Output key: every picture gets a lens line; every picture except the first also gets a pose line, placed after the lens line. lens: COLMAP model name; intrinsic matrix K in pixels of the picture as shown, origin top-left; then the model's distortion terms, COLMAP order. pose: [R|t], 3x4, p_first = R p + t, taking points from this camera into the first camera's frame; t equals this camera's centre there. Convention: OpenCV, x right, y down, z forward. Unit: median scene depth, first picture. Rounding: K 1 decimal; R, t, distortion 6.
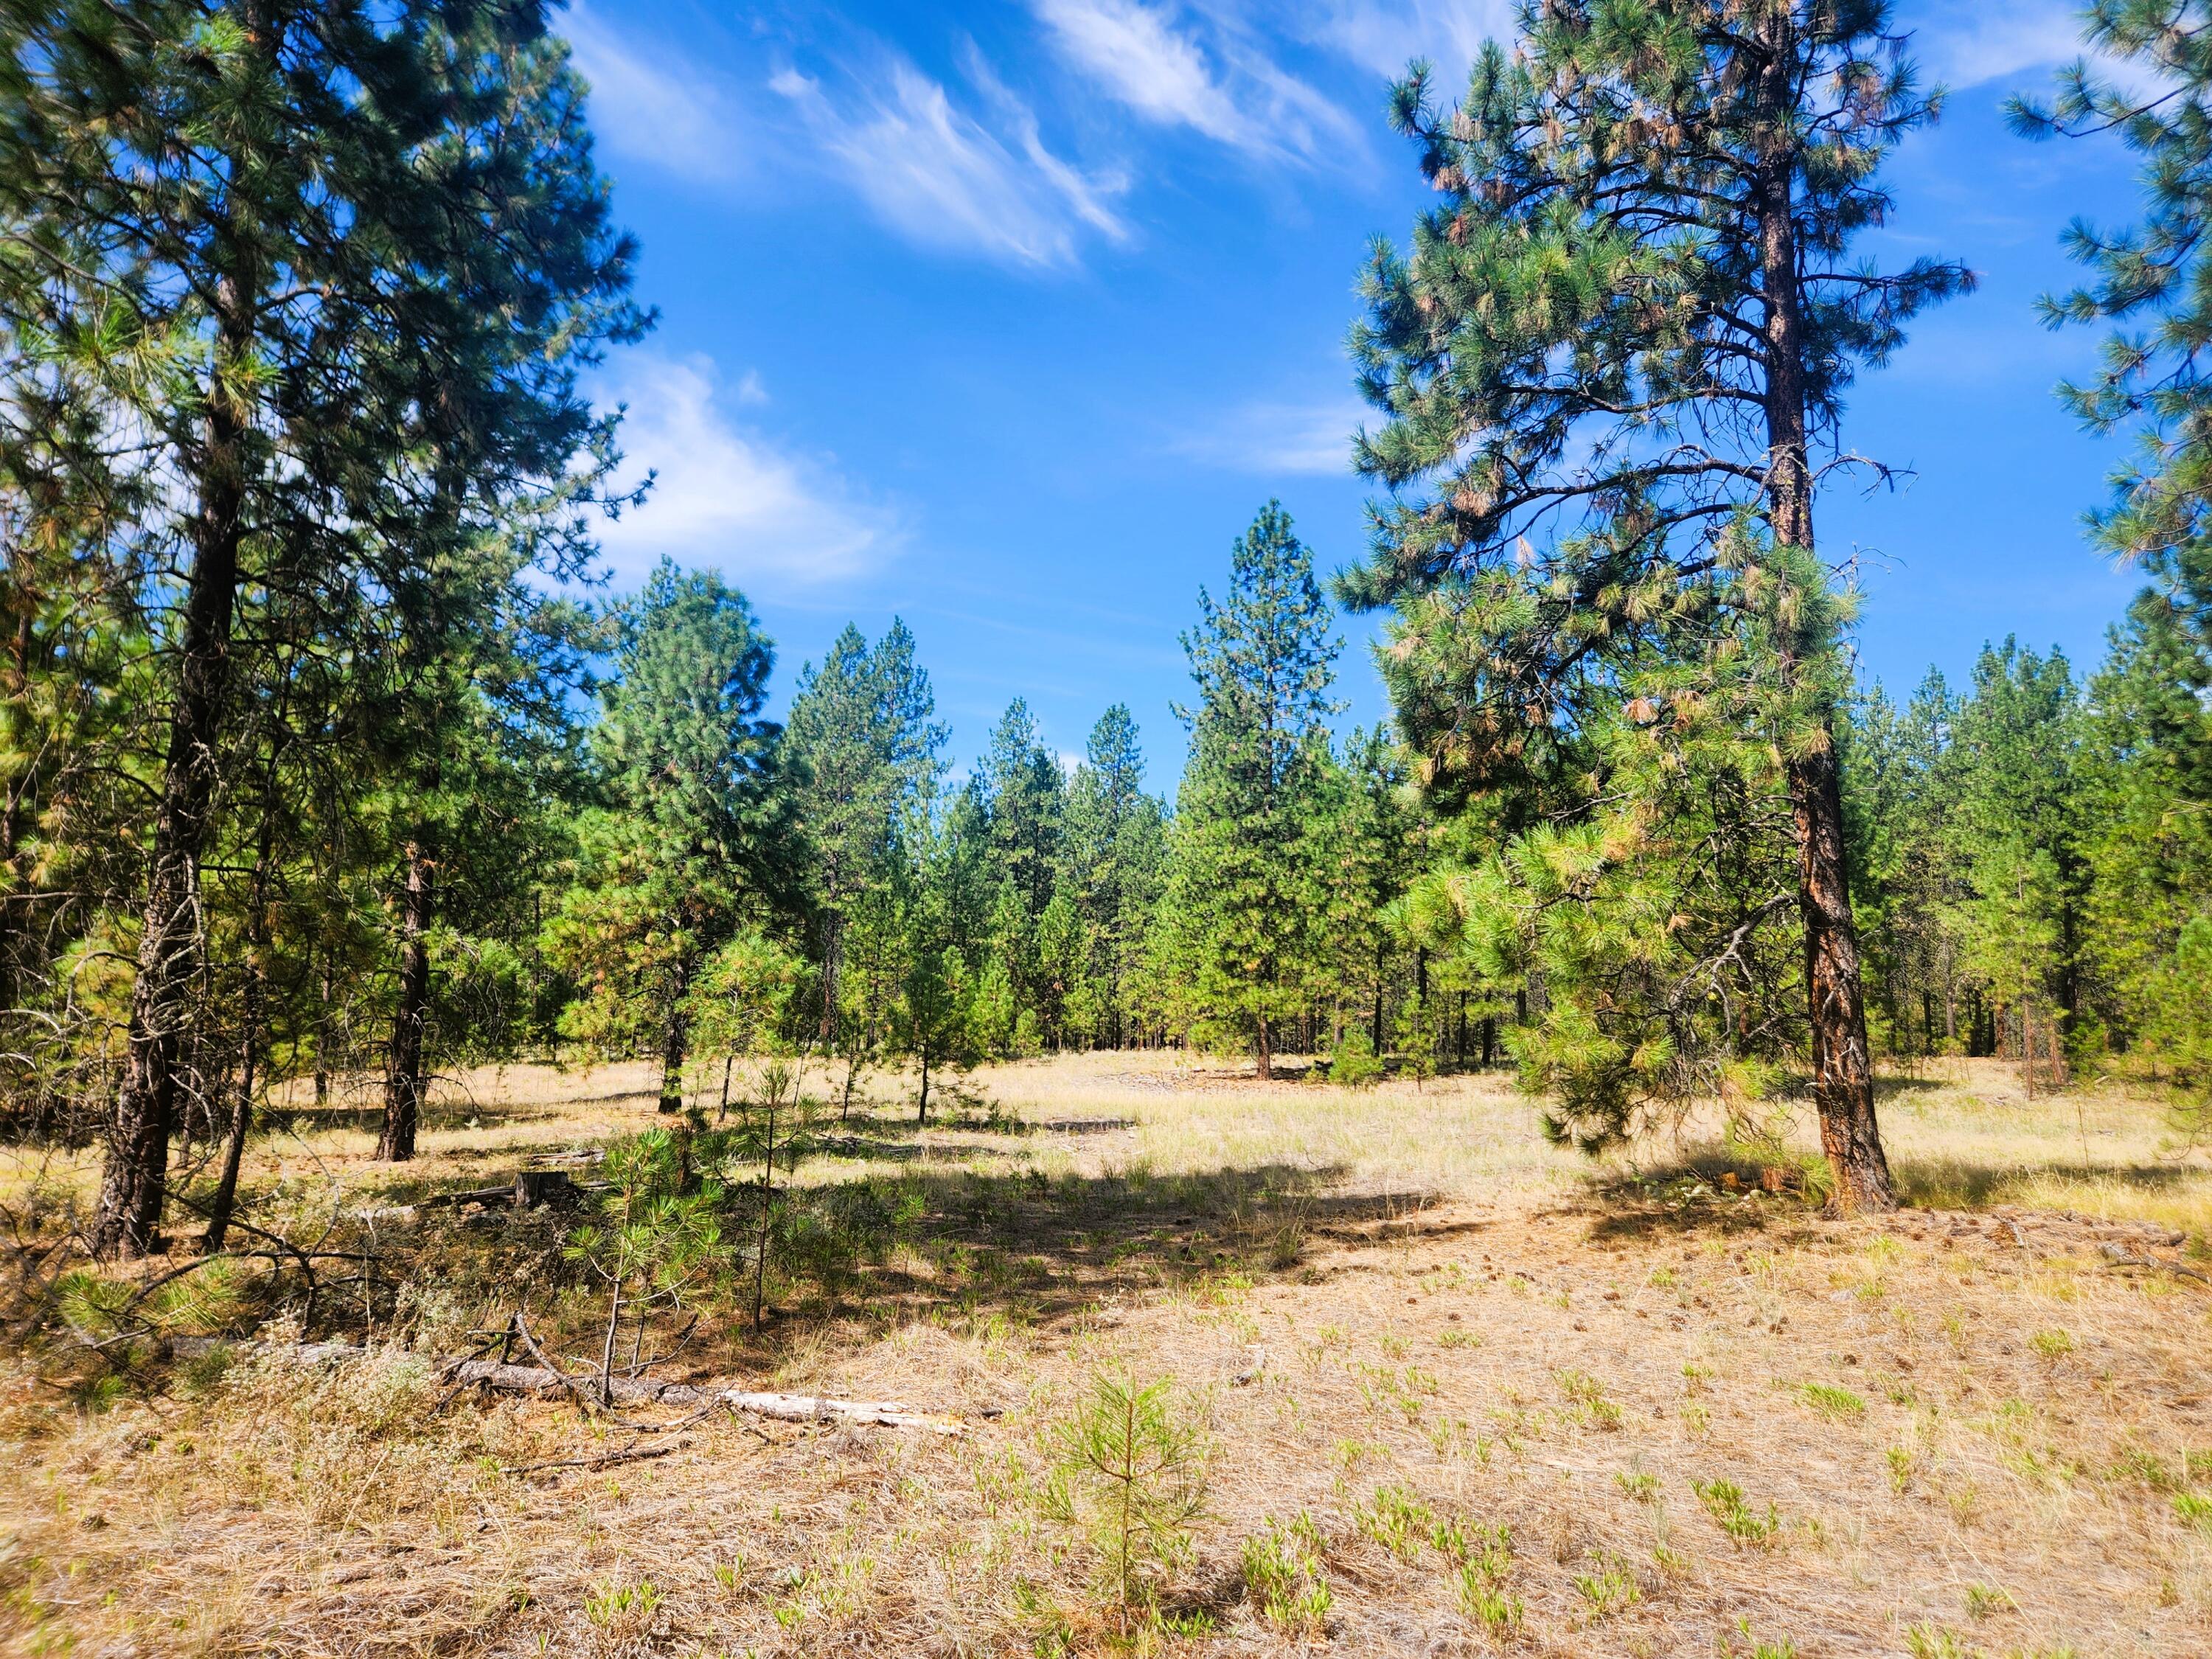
lens RADIAL K [[1484.4, 0, 1106.0], [0, 1484.4, 829.5], [0, 0, 1]] dist [0.045742, 0.000063]
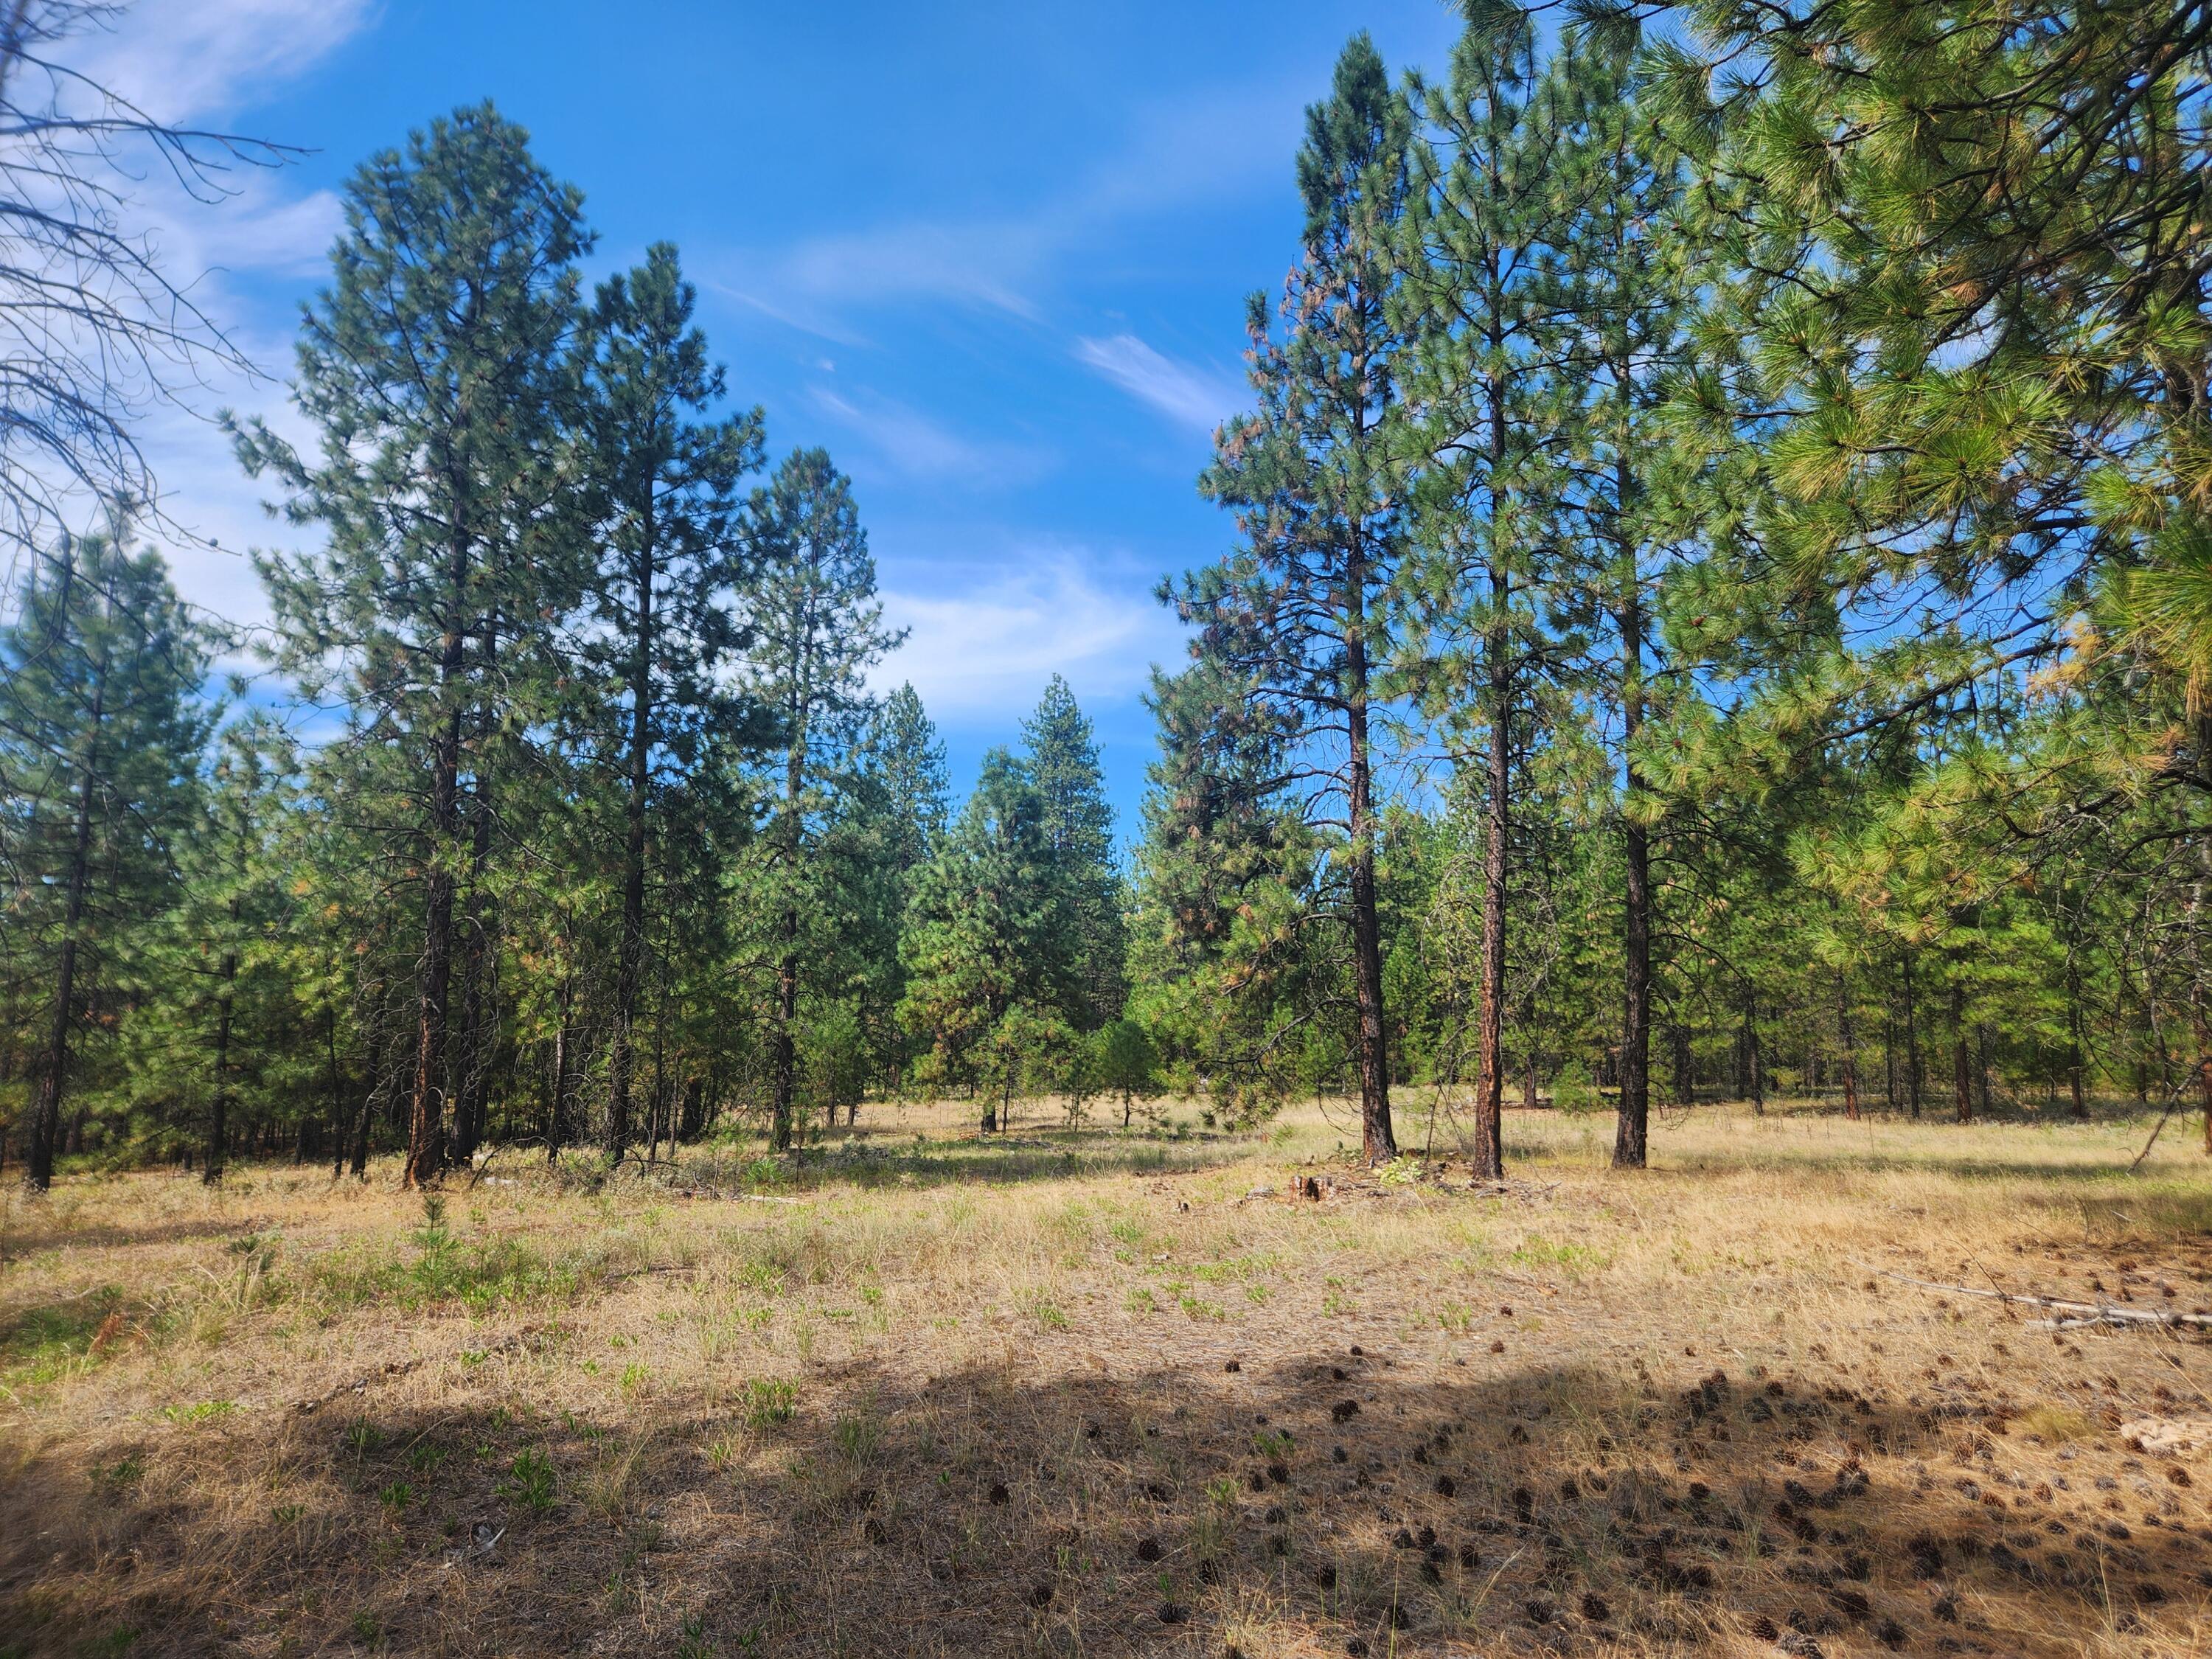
lens RADIAL K [[1484.4, 0, 1106.0], [0, 1484.4, 829.5], [0, 0, 1]] dist [0.045742, 0.000063]
pose [[0.949948, -0.066446, -0.305260, 0.283071], [0.058978, 0.997693, -0.033632, -0.046712], [0.306791, 0.013945, 0.951675, -0.345135]]
